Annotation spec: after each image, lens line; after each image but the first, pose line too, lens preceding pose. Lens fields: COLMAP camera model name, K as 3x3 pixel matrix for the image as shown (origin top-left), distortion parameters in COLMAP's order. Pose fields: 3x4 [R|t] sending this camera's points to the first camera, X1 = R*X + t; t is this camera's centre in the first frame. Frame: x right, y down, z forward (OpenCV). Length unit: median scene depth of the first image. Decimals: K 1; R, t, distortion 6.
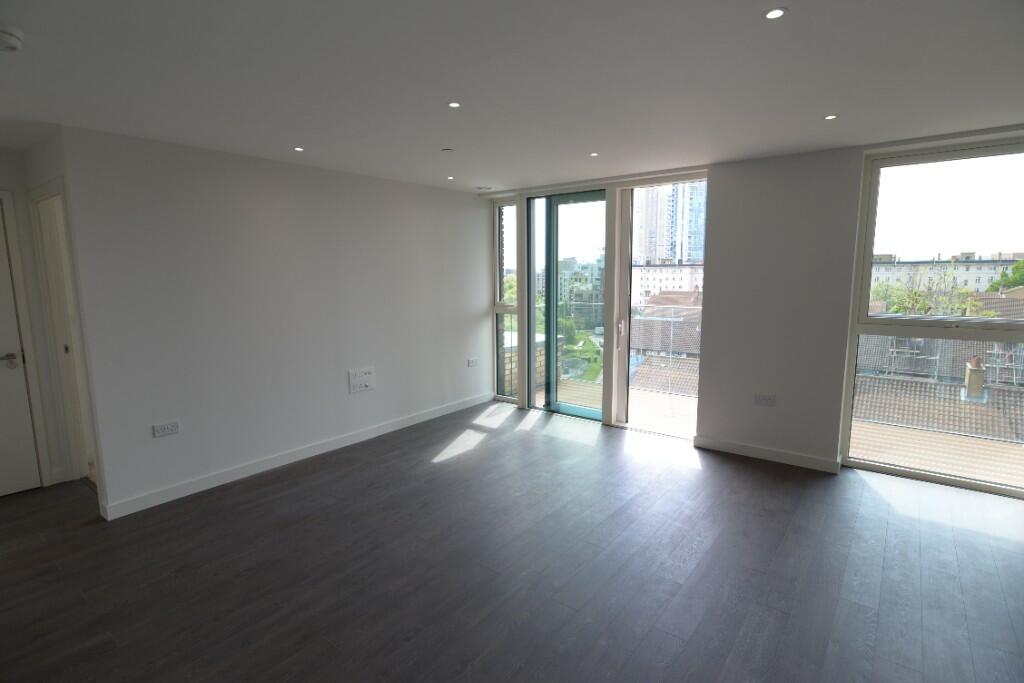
lens RADIAL K [[515.9, 0, 509.3], [0, 515.9, 344.7], [0, 0, 1]] dist [-0.011814, 0.000724]
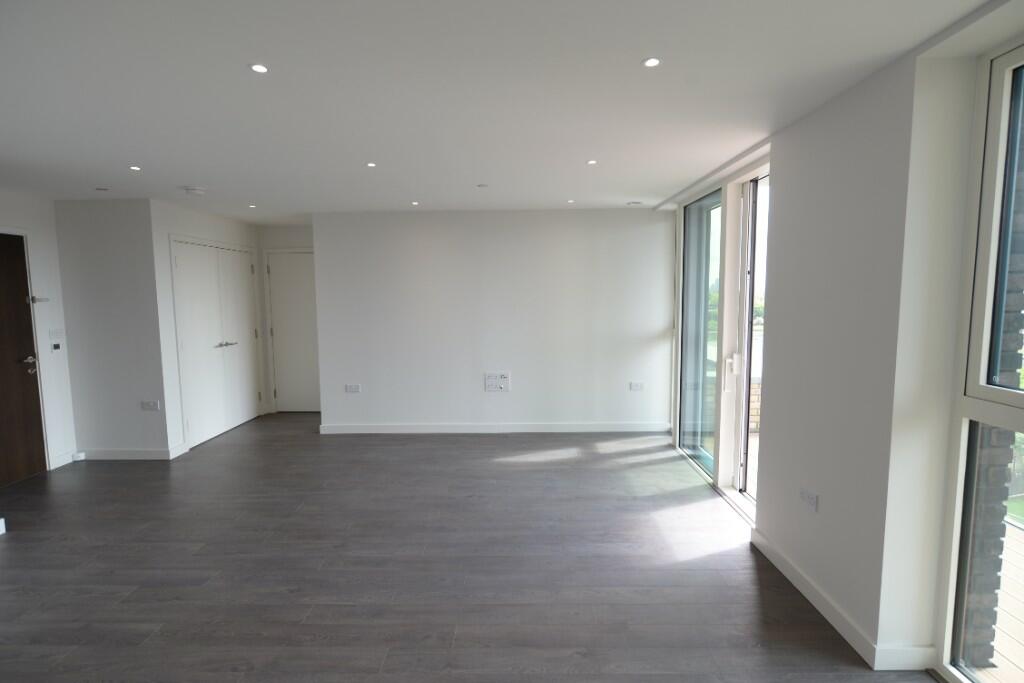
lens RADIAL K [[515.9, 0, 509.3], [0, 515.9, 344.7], [0, 0, 1]] dist [-0.011814, 0.000724]
pose [[0.605800, 0.082580, -0.791320, 0.602796], [-0.108603, 0.993872, 0.020576, -0.039791], [0.788170, 0.073475, 0.611056, 0.257154]]
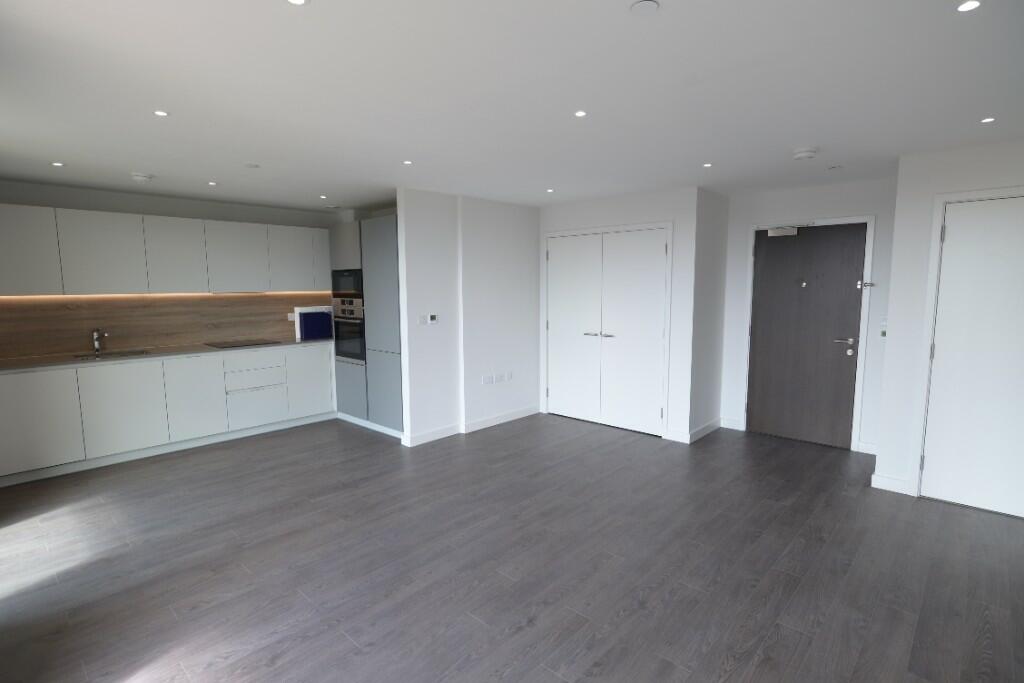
lens RADIAL K [[515.9, 0, 509.3], [0, 515.9, 344.7], [0, 0, 1]] dist [-0.011814, 0.000724]
pose [[-0.995594, 0.002744, 0.093731, -0.031508], [0.026681, 0.966545, 0.255107, -0.149062], [-0.089896, 0.256484, -0.962359, 1.061066]]
